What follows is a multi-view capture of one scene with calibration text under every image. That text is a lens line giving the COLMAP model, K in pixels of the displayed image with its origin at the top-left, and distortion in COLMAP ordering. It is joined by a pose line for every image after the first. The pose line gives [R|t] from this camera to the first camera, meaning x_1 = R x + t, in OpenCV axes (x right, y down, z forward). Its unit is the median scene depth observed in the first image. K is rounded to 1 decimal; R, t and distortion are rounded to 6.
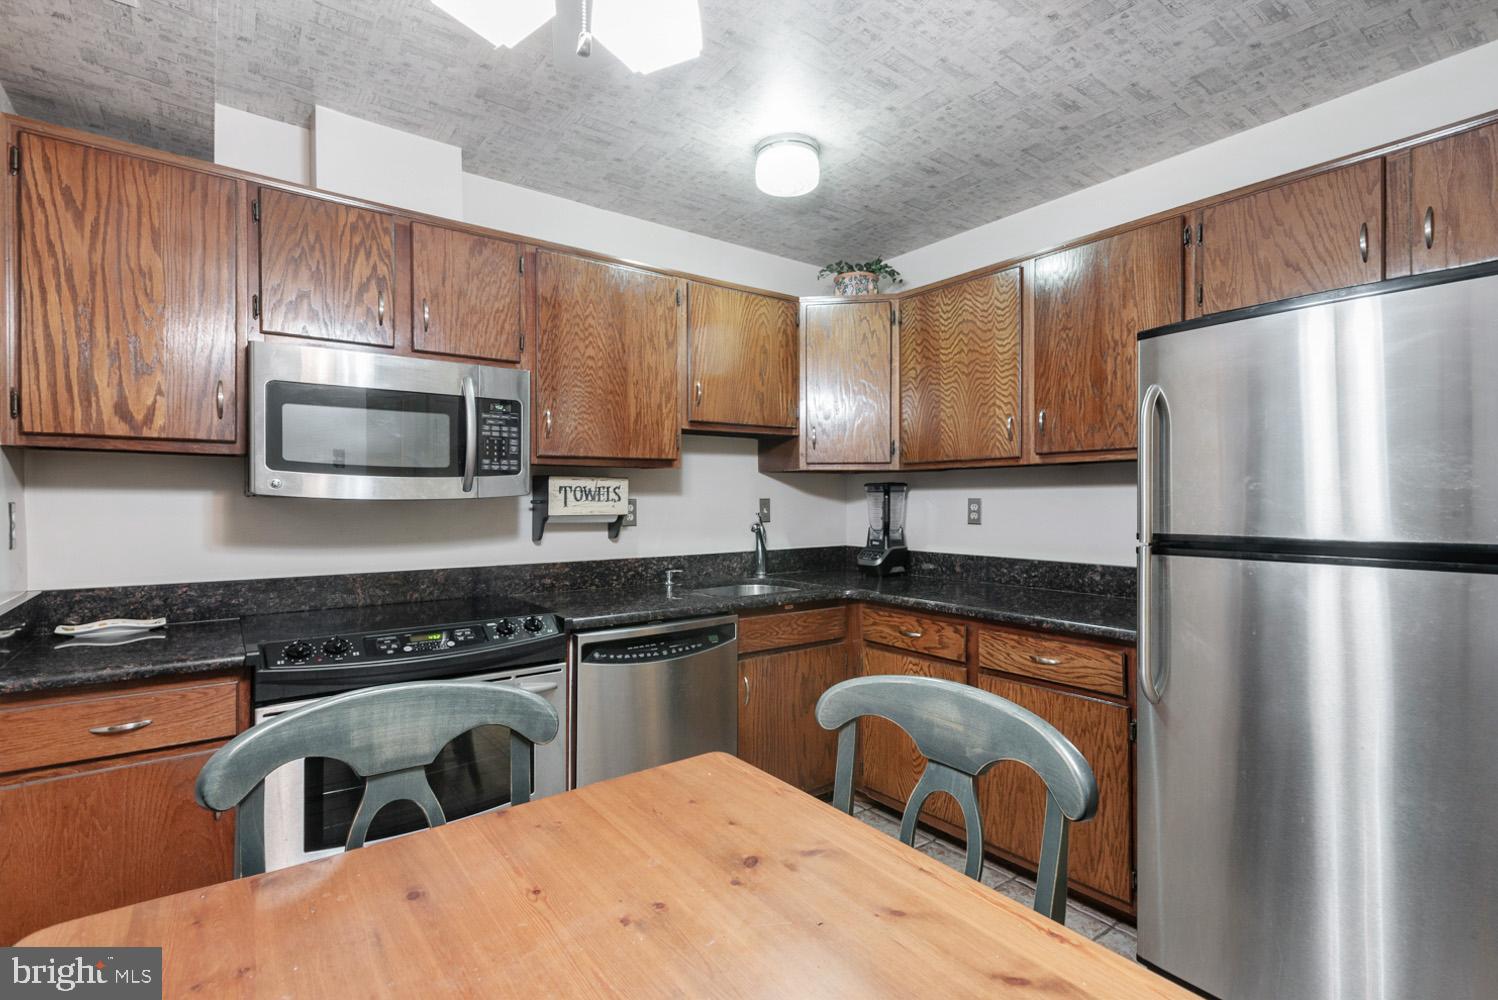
lens RADIAL K [[704.2, 0, 745.7], [0, 704.2, 499.0], [0, 0, 1]] dist [0.013738, -0.000673]
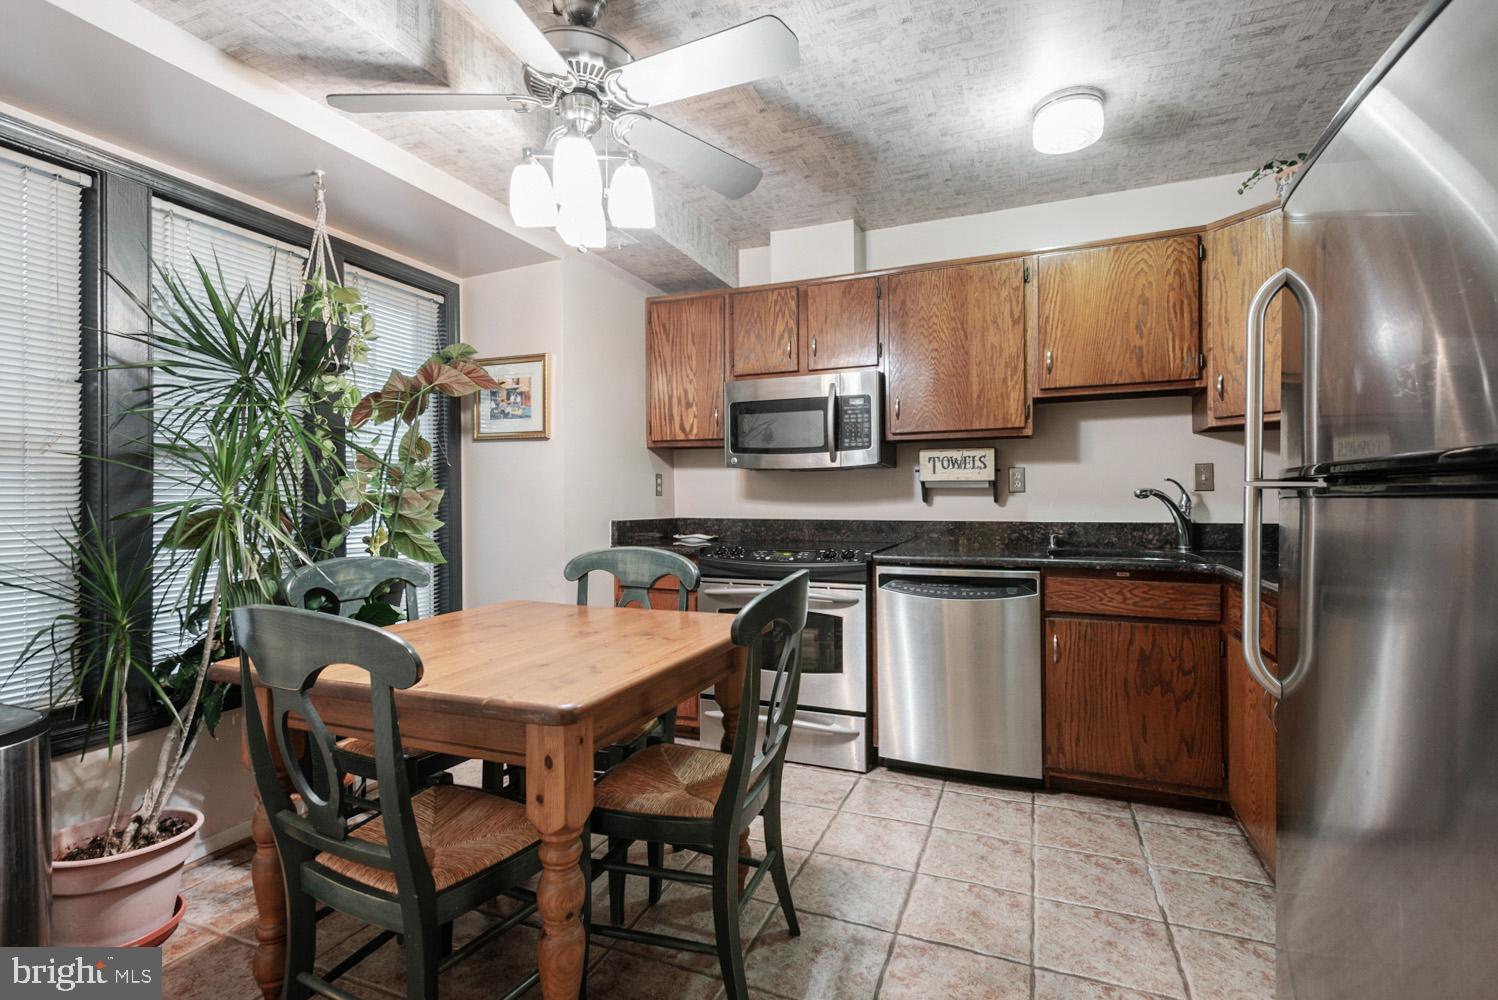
lens RADIAL K [[686.3, 0, 734.6], [0, 686.3, 492.3], [0, 0, 1]] dist [0.018830, -0.008038]
pose [[0.509697, -0.005854, -0.860334, 0.599936], [0.003494, 0.999983, -0.004735, 0.048055], [0.860347, -0.000592, 0.509709, 0.092949]]
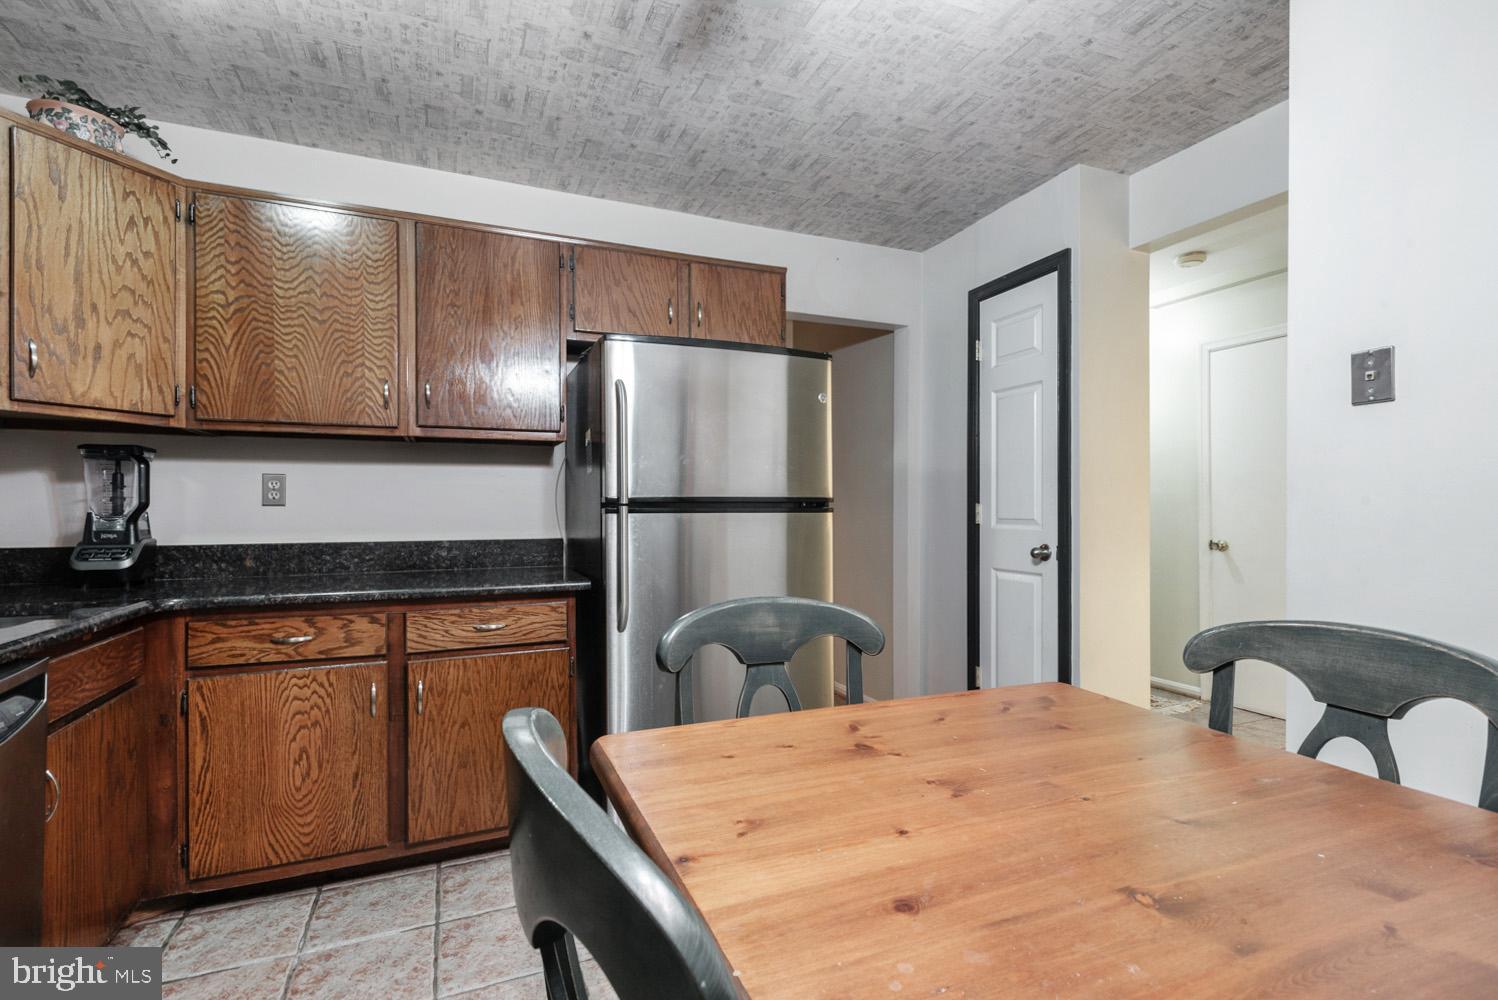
lens RADIAL K [[704.5, 0, 754.9], [0, 704.5, 507.1], [0, 0, 1]] dist [0.013662, -0.001128]
pose [[0.237914, 0.003041, 0.971281, -0.396668], [0.001065, 0.999994, -0.003392, 0.048151], [-0.971286, 0.001842, 0.237909, 0.317859]]
